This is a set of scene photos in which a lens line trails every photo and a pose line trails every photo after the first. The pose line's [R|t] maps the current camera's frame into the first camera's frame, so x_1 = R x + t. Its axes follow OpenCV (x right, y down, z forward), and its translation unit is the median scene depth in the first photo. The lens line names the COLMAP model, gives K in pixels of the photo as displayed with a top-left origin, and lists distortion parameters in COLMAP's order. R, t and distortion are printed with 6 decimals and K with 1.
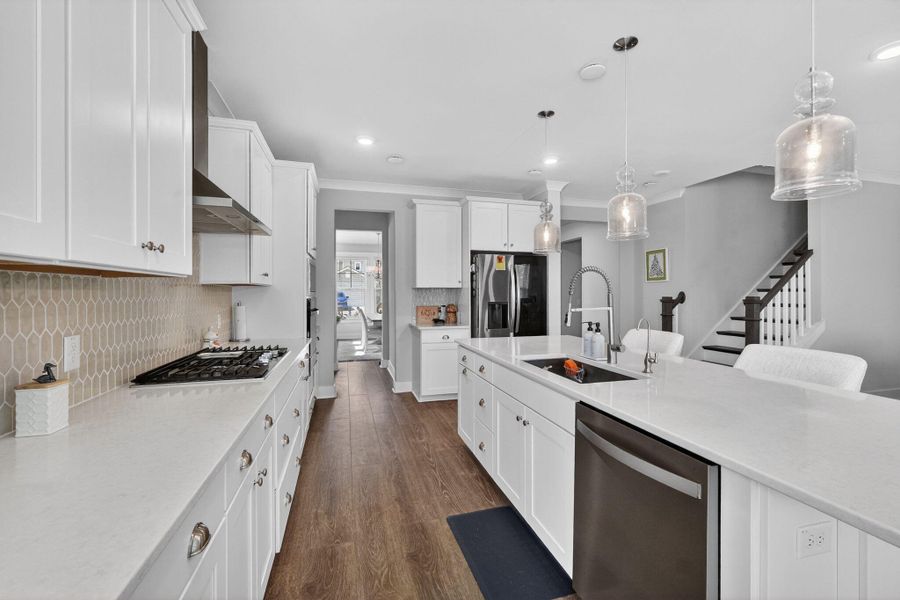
lens RADIAL K [[377.8, 0, 447.1], [0, 377.8, 288.0], [0, 0, 1]] dist [0.002860, 0.000078]
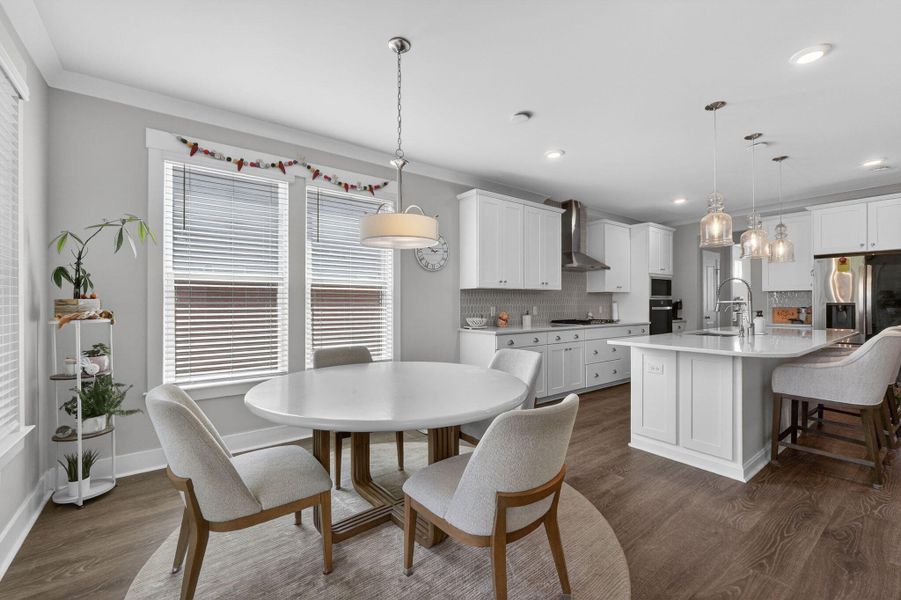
lens RADIAL K [[385.2, 0, 450.5], [0, 385.2, 300.0], [0, 0, 1]] dist [0.001444, -0.000117]
pose [[0.364676, -0.006616, -0.931111, 0.759558], [0.010862, 0.999937, -0.002850, 0.021444], [0.931071, -0.009075, 0.364725, -0.401945]]
